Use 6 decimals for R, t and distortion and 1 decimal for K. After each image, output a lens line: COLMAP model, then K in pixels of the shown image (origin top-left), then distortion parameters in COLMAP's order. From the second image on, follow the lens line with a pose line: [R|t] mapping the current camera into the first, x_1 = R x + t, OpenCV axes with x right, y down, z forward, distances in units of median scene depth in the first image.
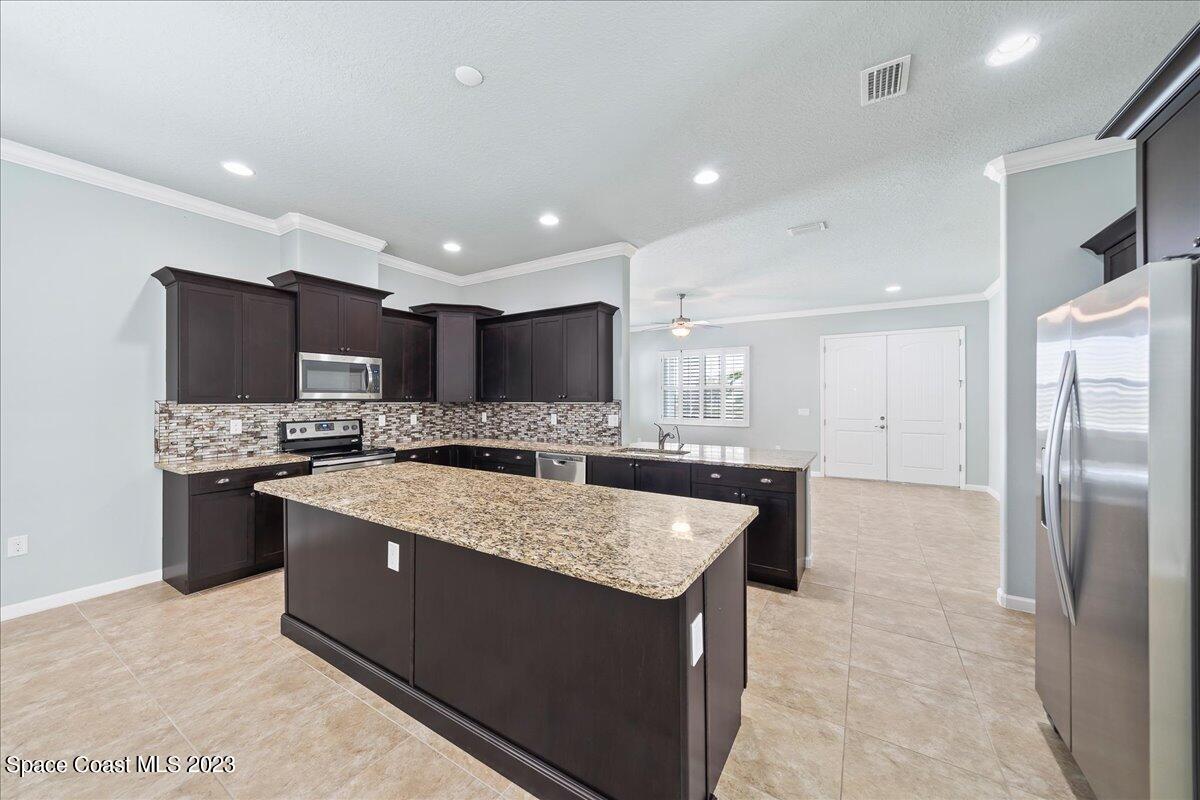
lens RADIAL K [[428.1, 0, 594.8], [0, 428.1, 398.7], [0, 0, 1]] dist [0.001949, 0.000407]
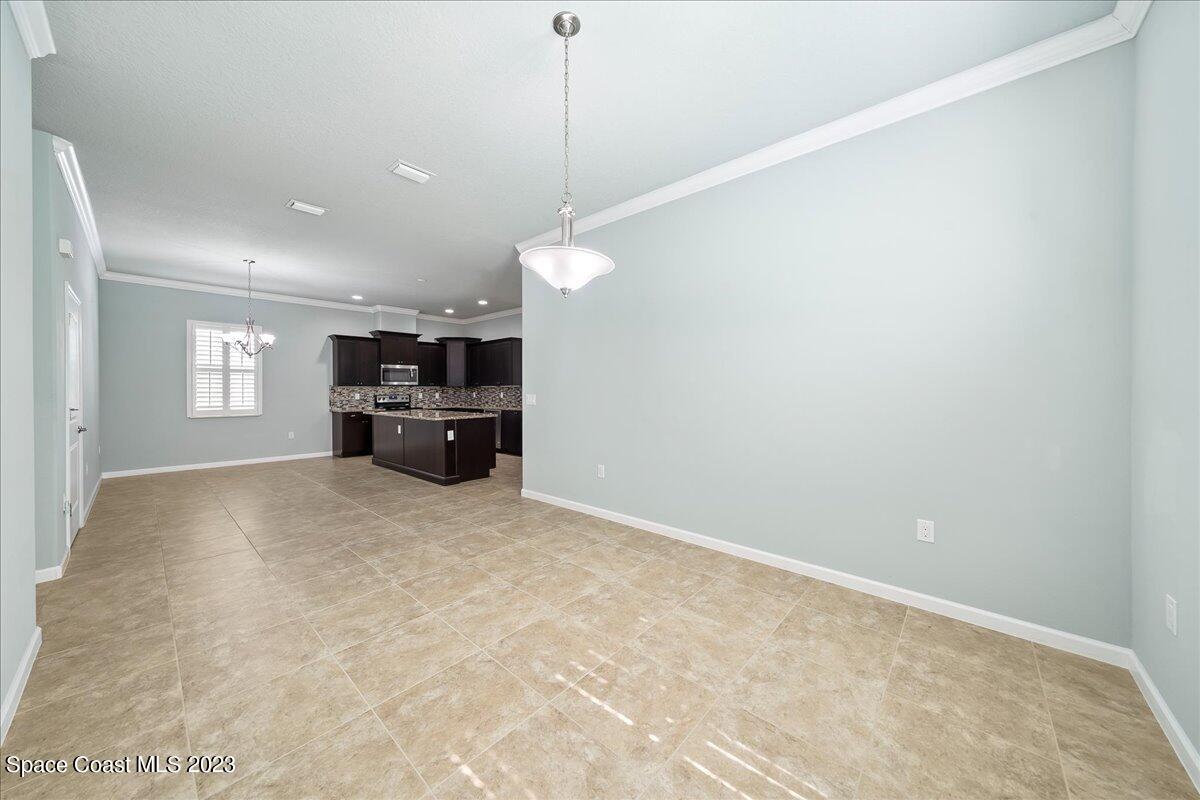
lens RADIAL K [[411.8, 0, 591.7], [0, 411.8, 391.8], [0, 0, 1]] dist [-0.000200, 0.000593]
pose [[0.984385, -0.003996, -0.175986, 0.686713], [0.005163, 0.999968, 0.006170, 0.026296], [0.175956, -0.006982, 0.984373, -0.829389]]
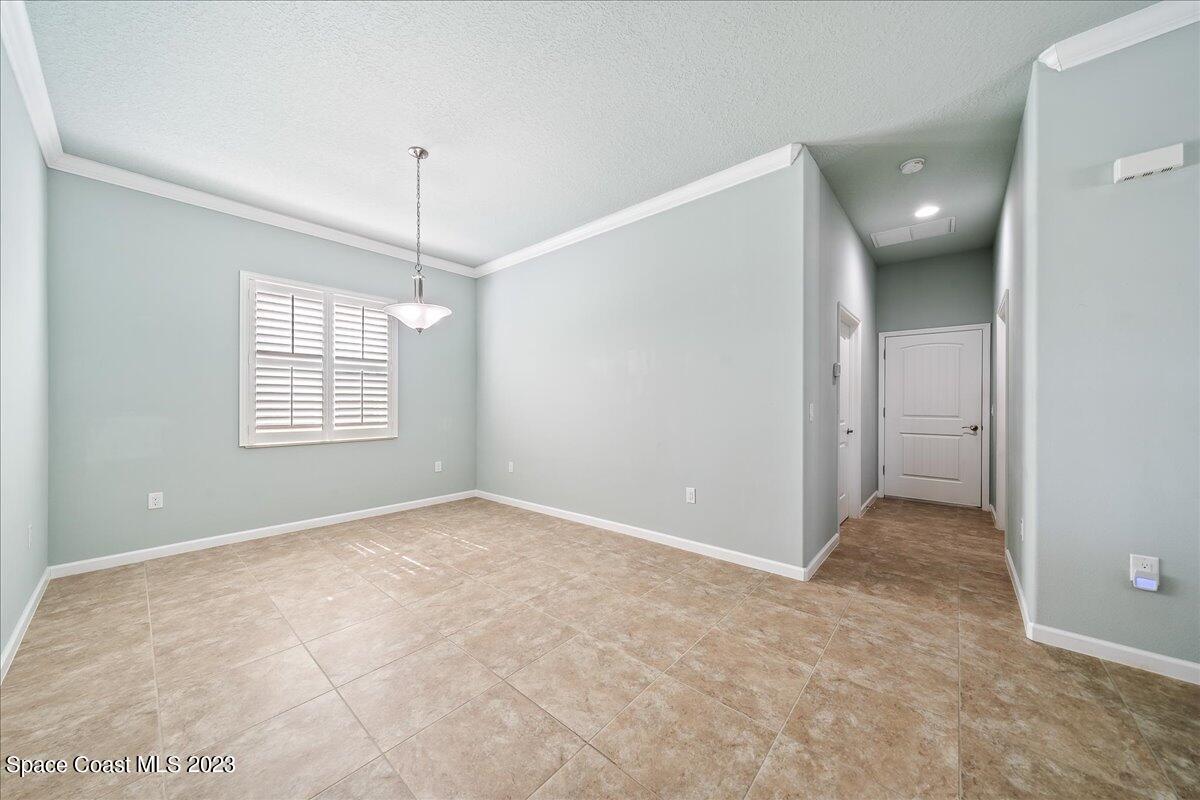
lens RADIAL K [[411.8, 0, 598.6], [0, 411.8, 404.9], [0, 0, 1]] dist [-0.000200, 0.000593]
pose [[-0.988698, -0.005508, 0.149819, 0.219082], [-0.004377, 0.999959, 0.007876, 0.034181], [-0.149856, 0.007131, -0.988682, 0.165214]]
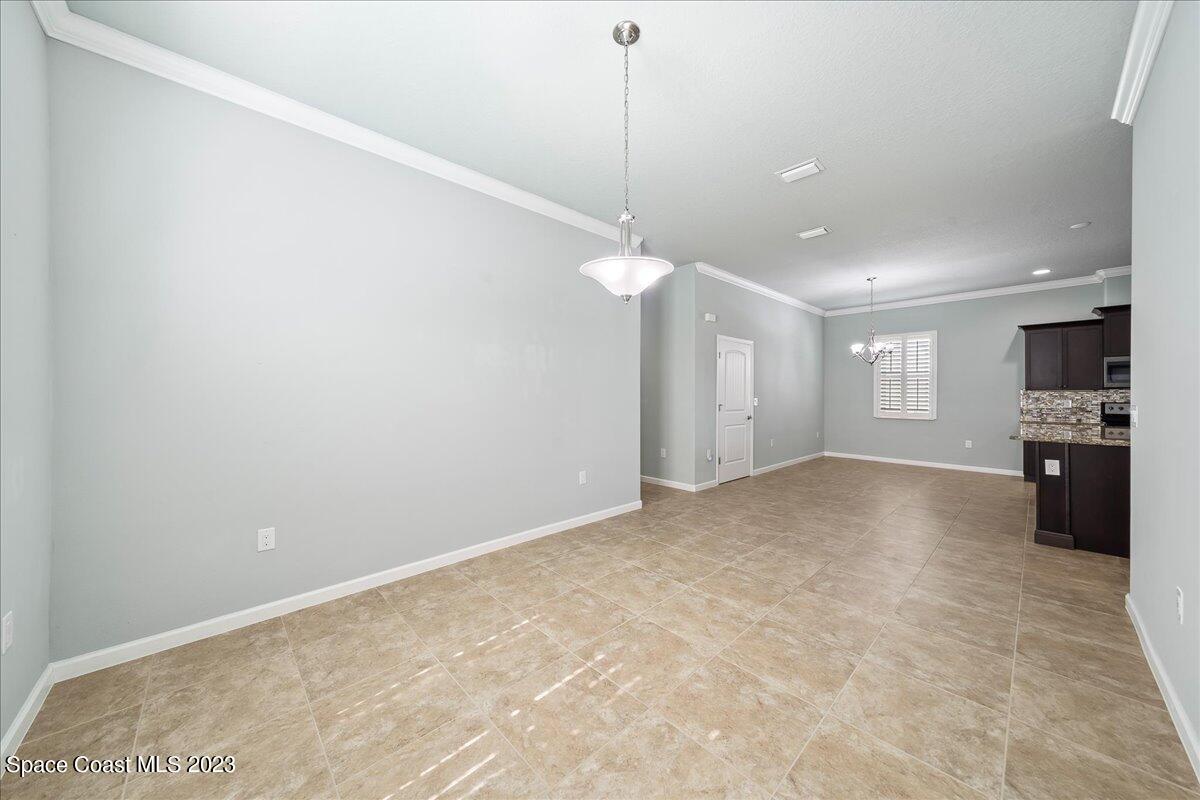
lens RADIAL K [[411.8, 0, 603.0], [0, 411.8, 396.2], [0, 0, 1]] dist [-0.000200, 0.000593]
pose [[-0.243899, 0.000433, -0.969800, 1.006498], [-0.000095, 1.000000, 0.000470, 0.027795], [0.969801, 0.000206, -0.243899, -0.336622]]
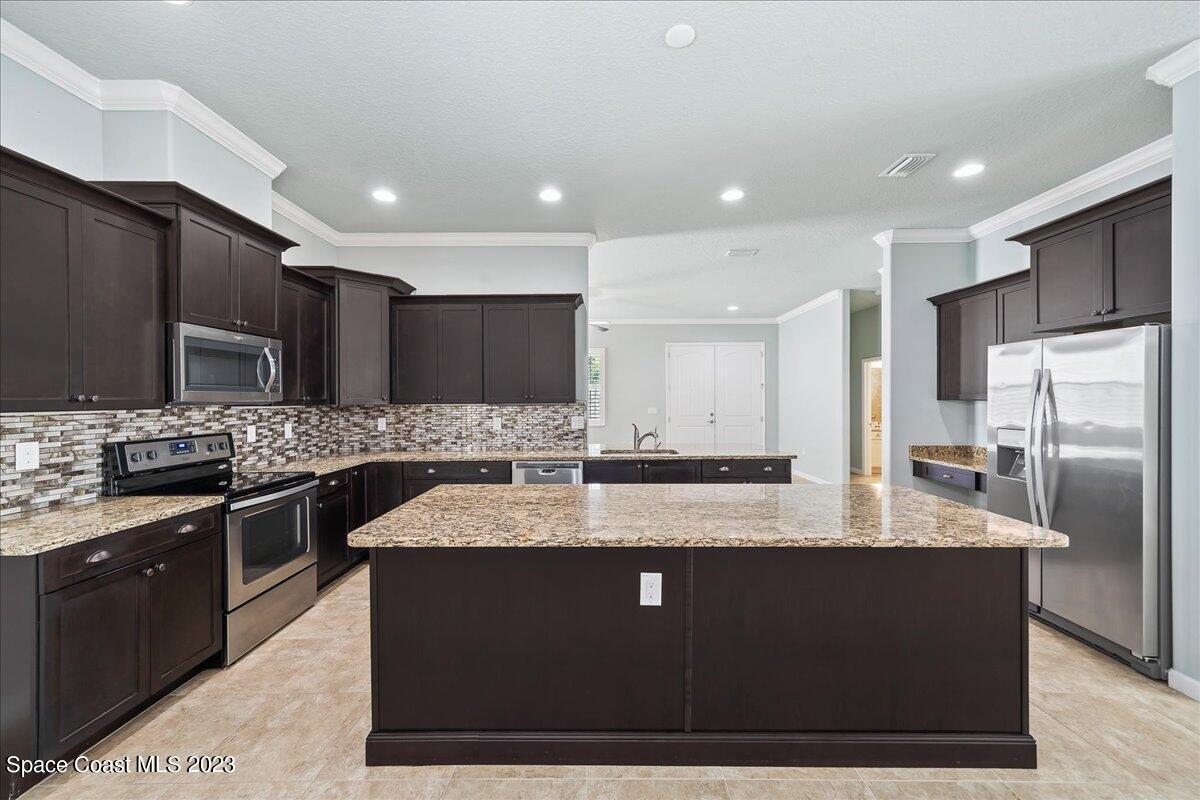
lens RADIAL K [[457.3, 0, 593.8], [0, 457.3, 401.7], [0, 0, 1]] dist [0.004116, 0.000185]
pose [[0.850571, -0.007556, 0.525805, -0.444751], [0.004483, 0.999965, 0.007119, -0.001222], [-0.525840, -0.003698, 0.850575, 0.131893]]
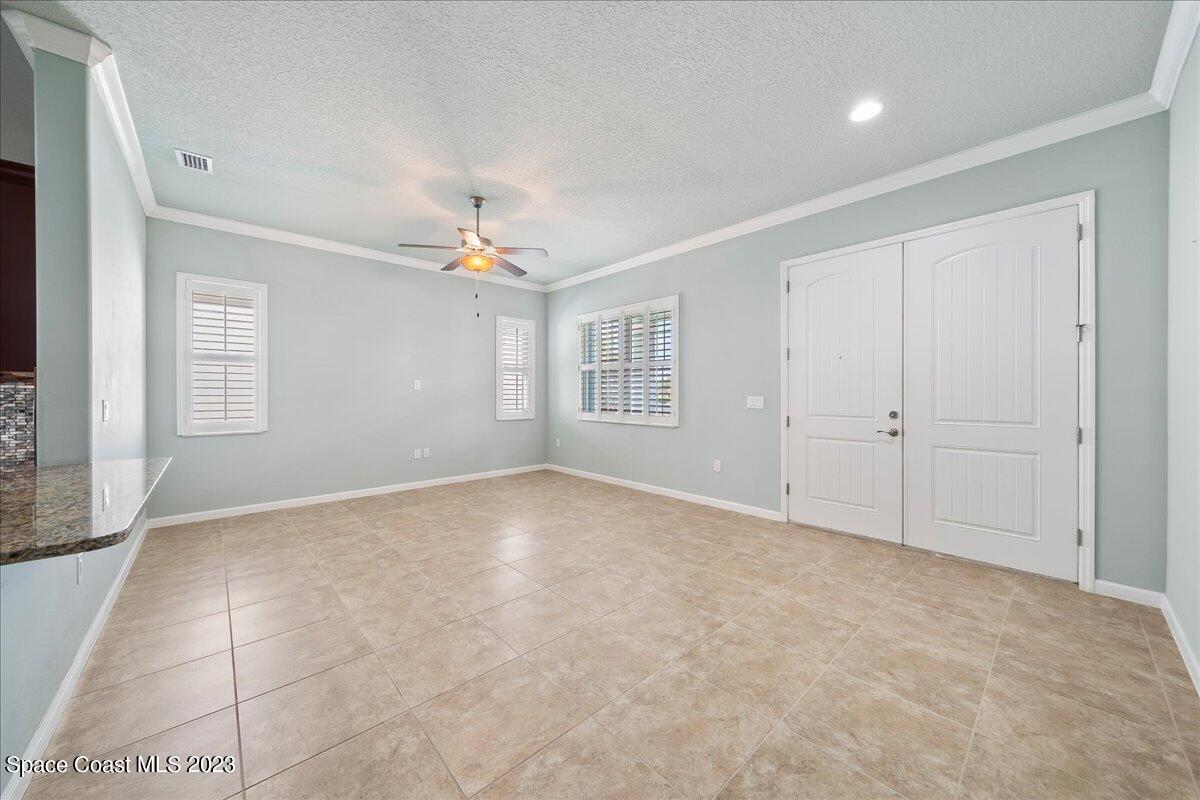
lens RADIAL K [[428.1, 0, 593.0], [0, 428.1, 393.7], [0, 0, 1]] dist [0.001949, 0.000407]
pose [[0.963985, -0.001113, -0.265955, 0.740556], [0.001218, 0.999999, 0.000233, 0.033372], [0.265954, -0.000548, 0.963985, 0.692817]]
